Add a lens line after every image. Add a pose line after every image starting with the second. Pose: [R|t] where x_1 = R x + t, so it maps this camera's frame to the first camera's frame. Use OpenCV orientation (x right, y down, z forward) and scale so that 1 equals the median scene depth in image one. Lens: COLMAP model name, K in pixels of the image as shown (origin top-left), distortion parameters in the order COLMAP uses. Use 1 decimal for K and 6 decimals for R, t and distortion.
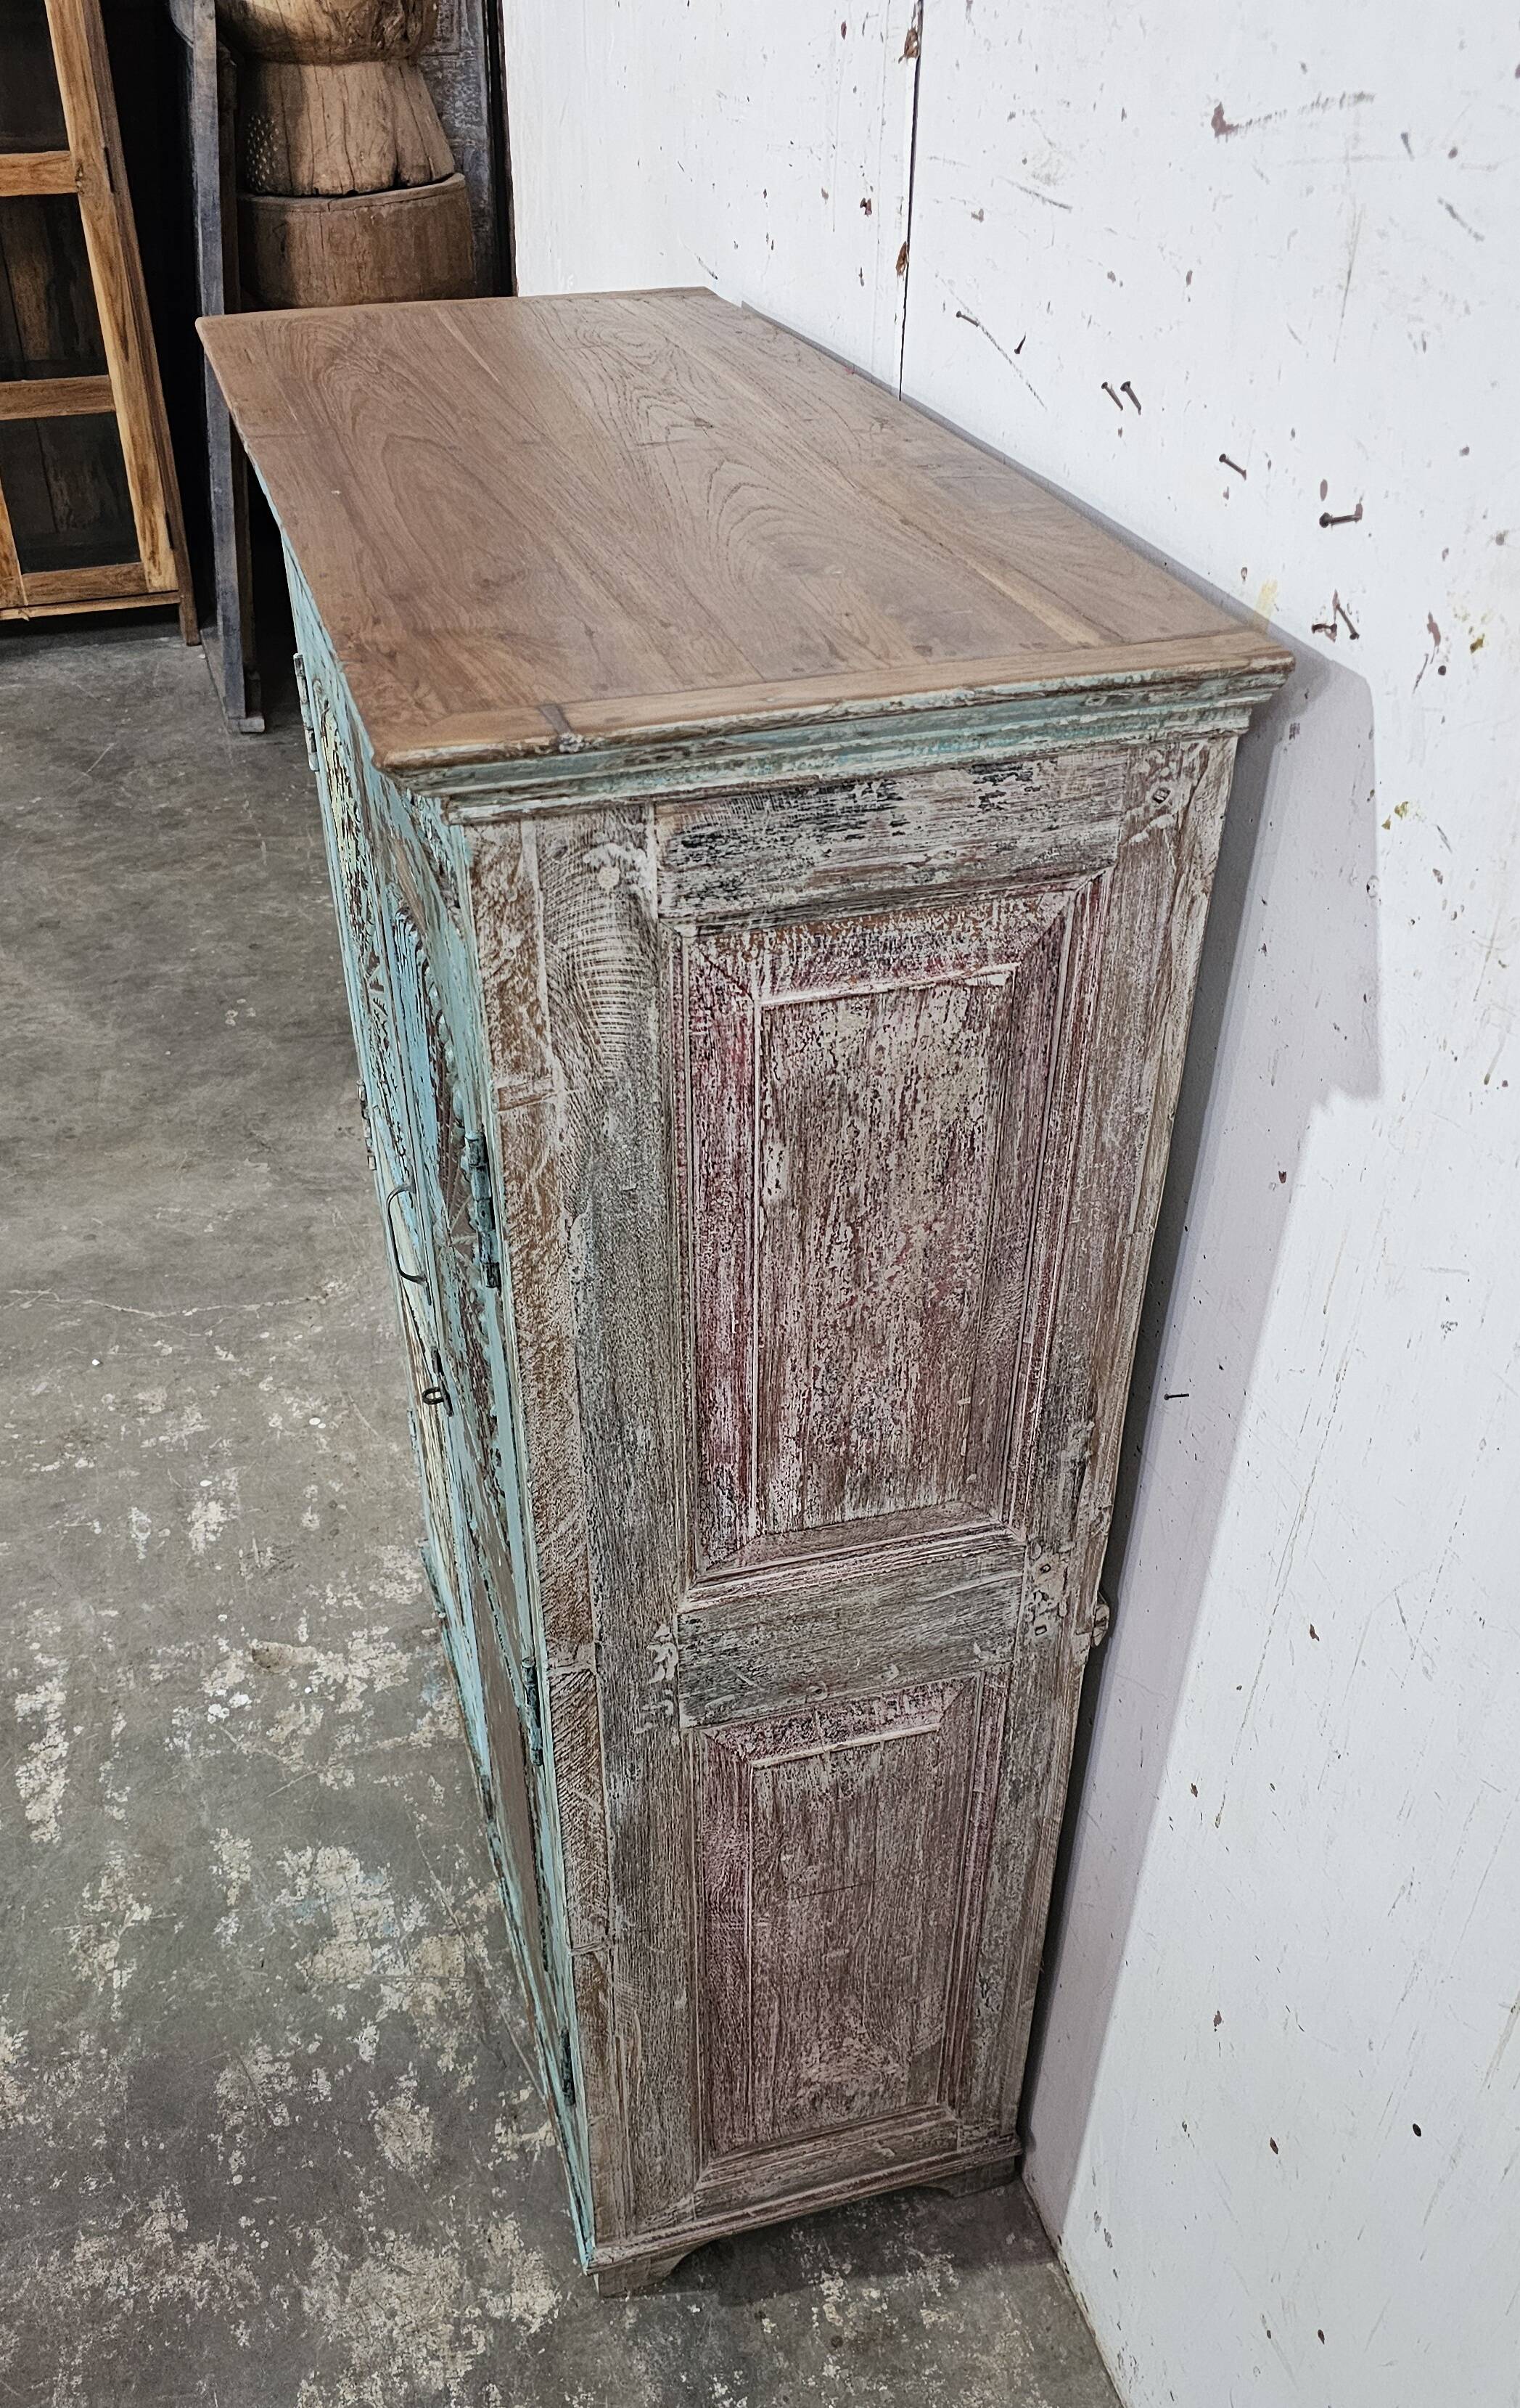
lens RADIAL K [[1944.2, 0, 701.4], [0, 1944.2, 1419.4], [0, 0, 1]] dist [0.093489, -0.133888]
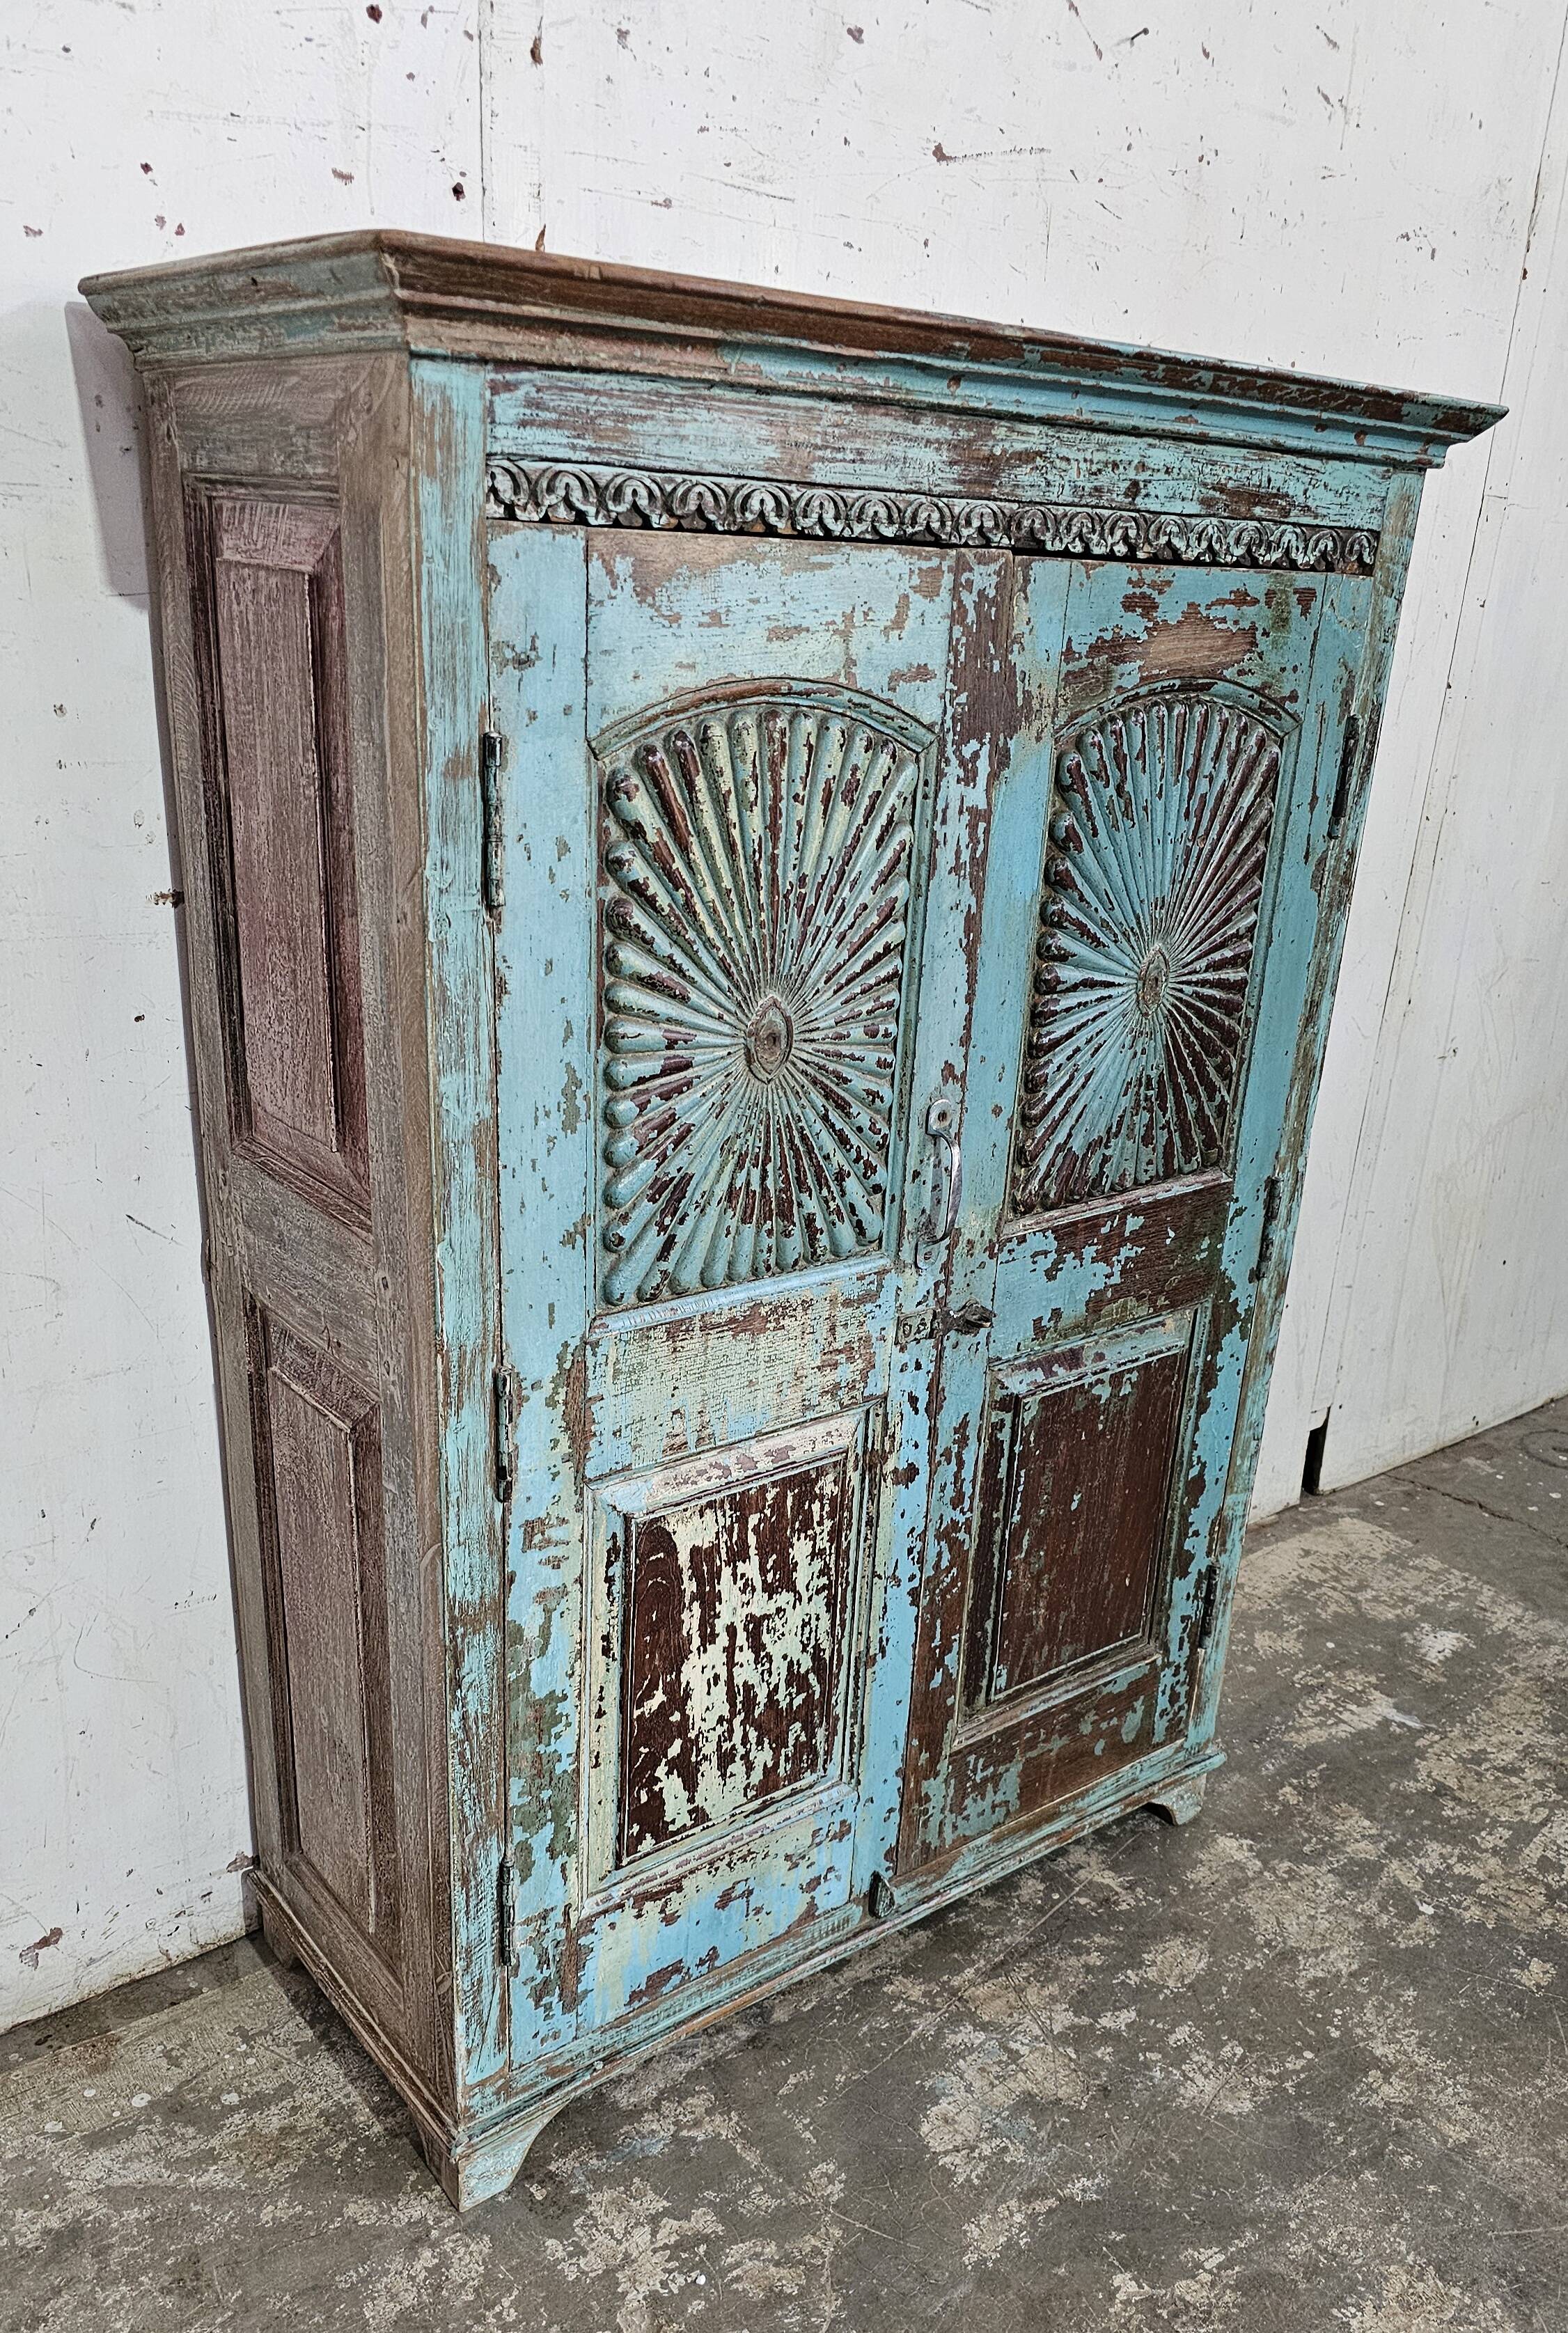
lens RADIAL K [[1860.2, 0, 812.0], [0, 1860.2, 1363.7], [0, 0, 1]] dist [0.083353, -0.115277]
pose [[-0.395269, -0.376333, 0.837935, -0.894389], [0.537539, 0.644948, 0.543226, -0.551749], [-0.744858, 0.665143, -0.052634, 1.114669]]
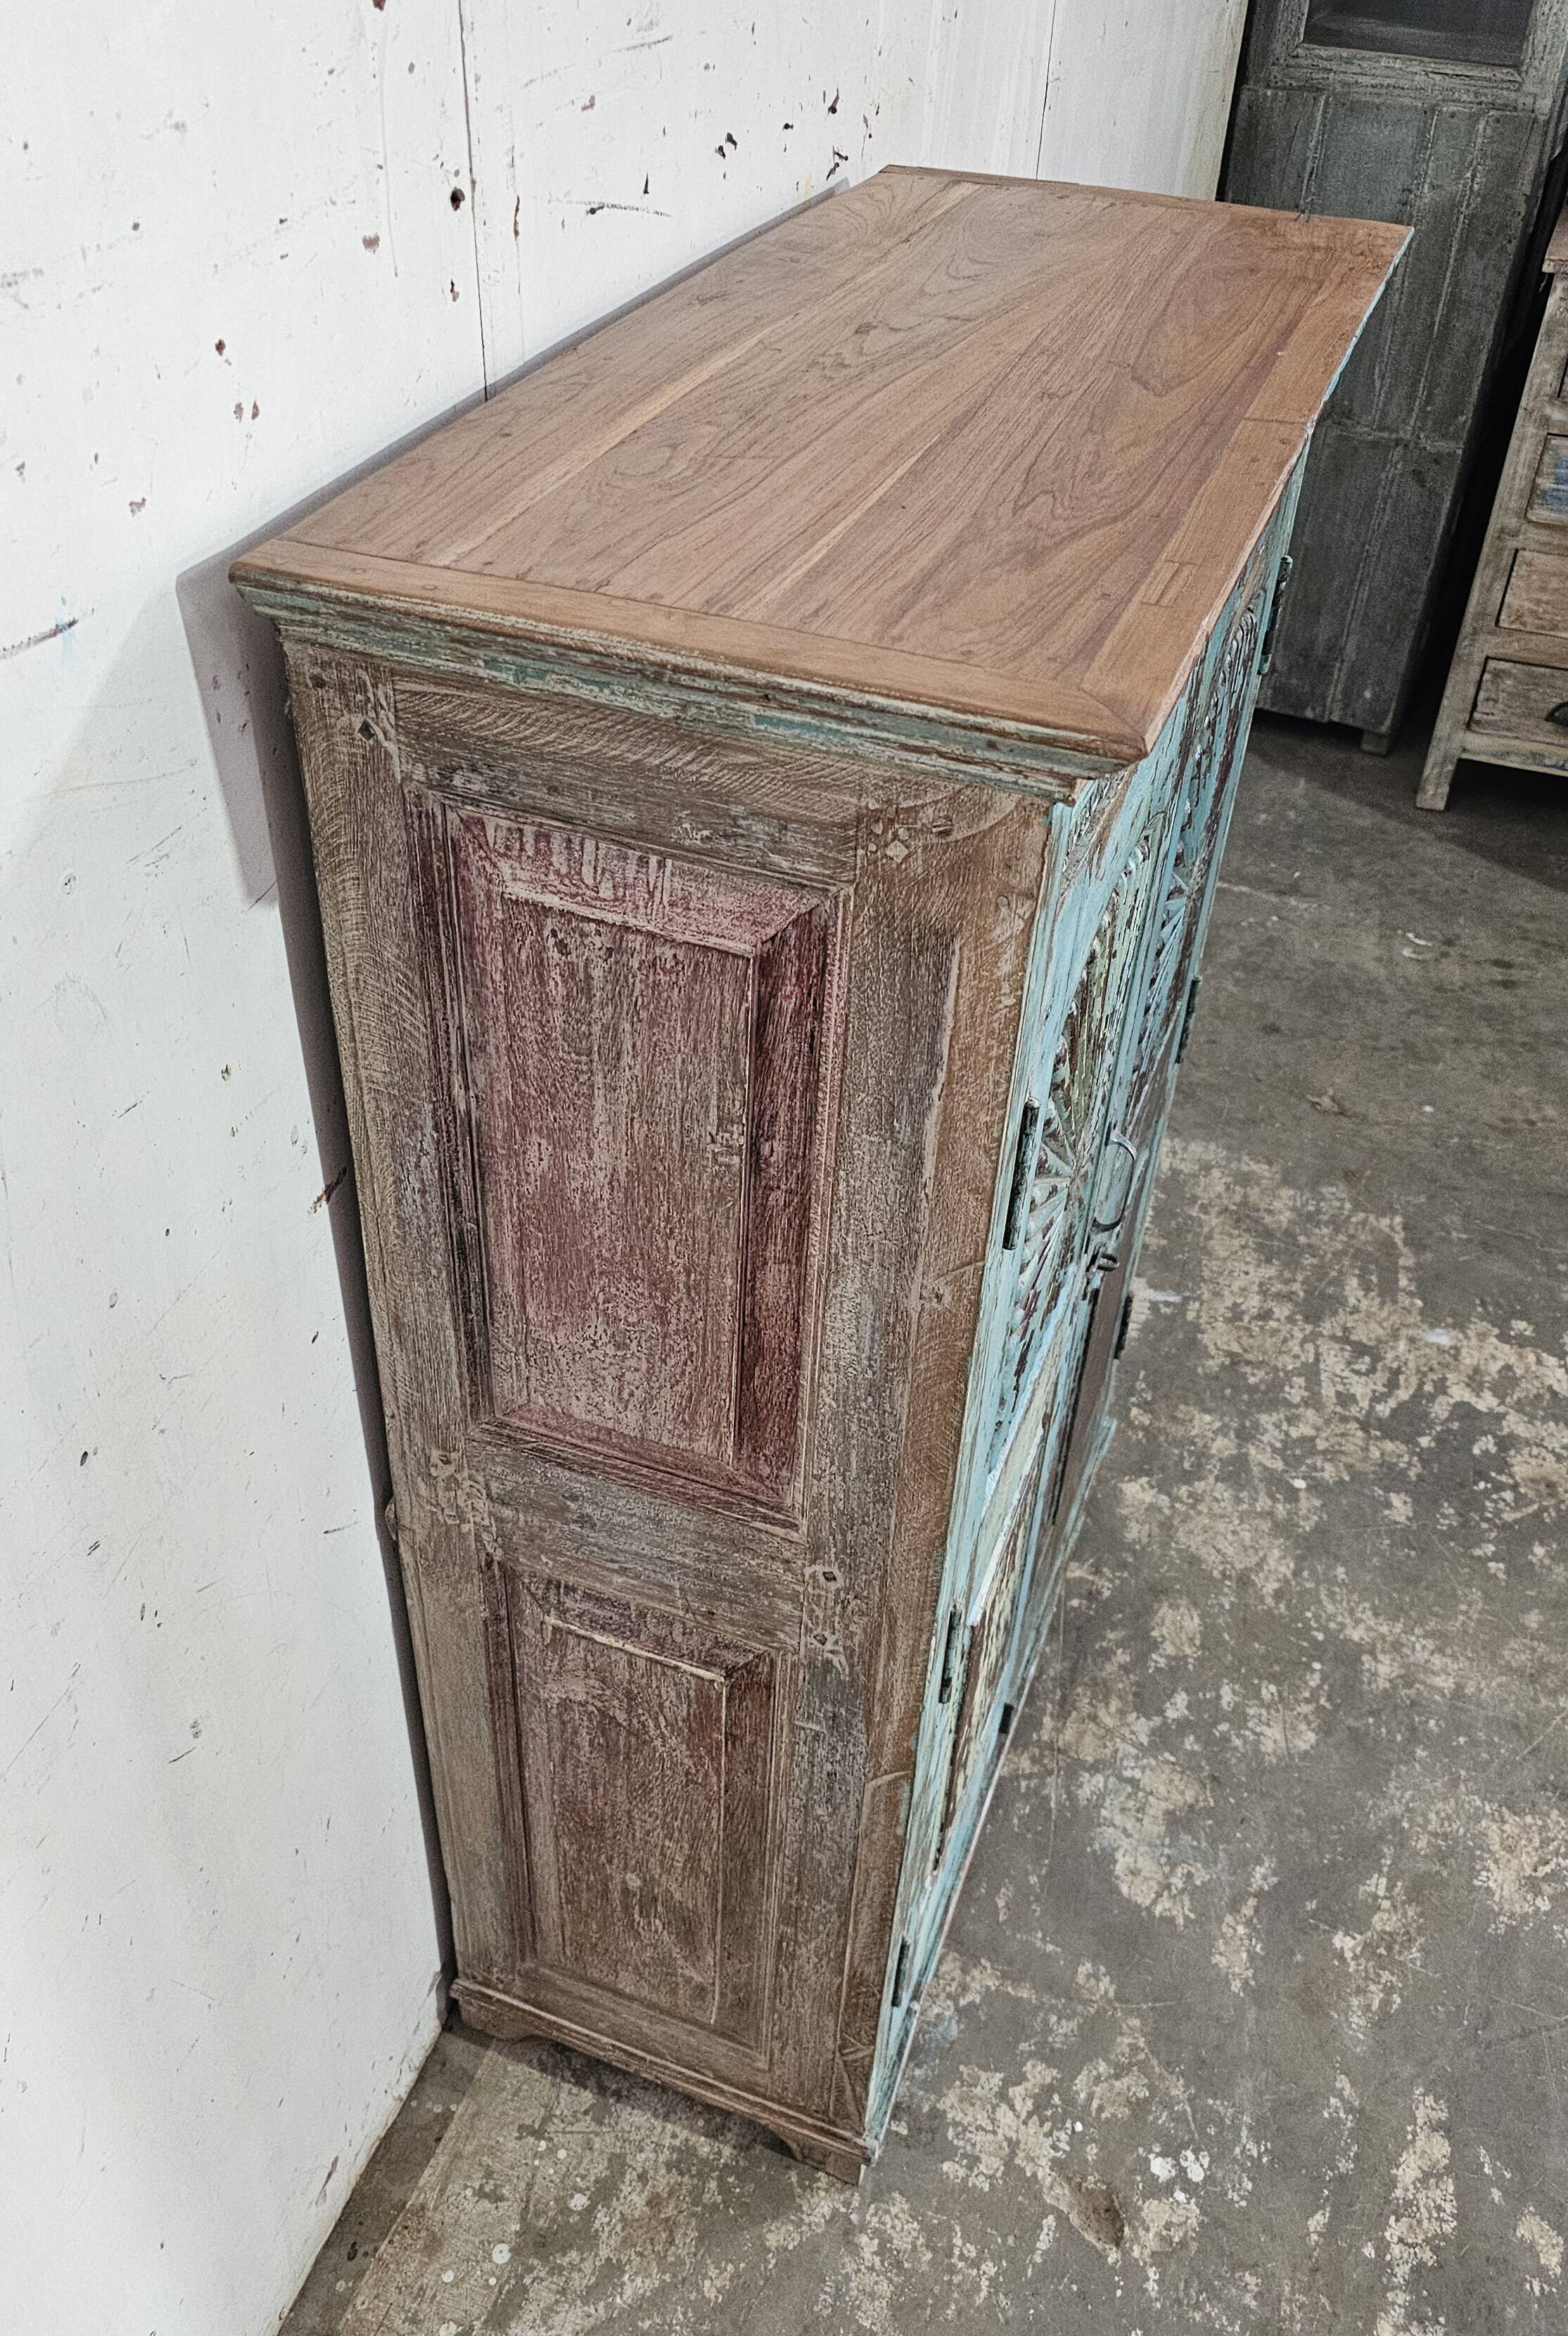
lens RADIAL K [[1881.9, 0, 797.4], [0, 1881.9, 1219.0], [0, 0, 1]] dist [0.083068, -0.118661]
pose [[-0.813254, -0.385730, 0.435695, -0.419906], [0.341498, 0.289876, 0.894064, -0.937951], [-0.471165, 0.875890, -0.104017, 1.144080]]
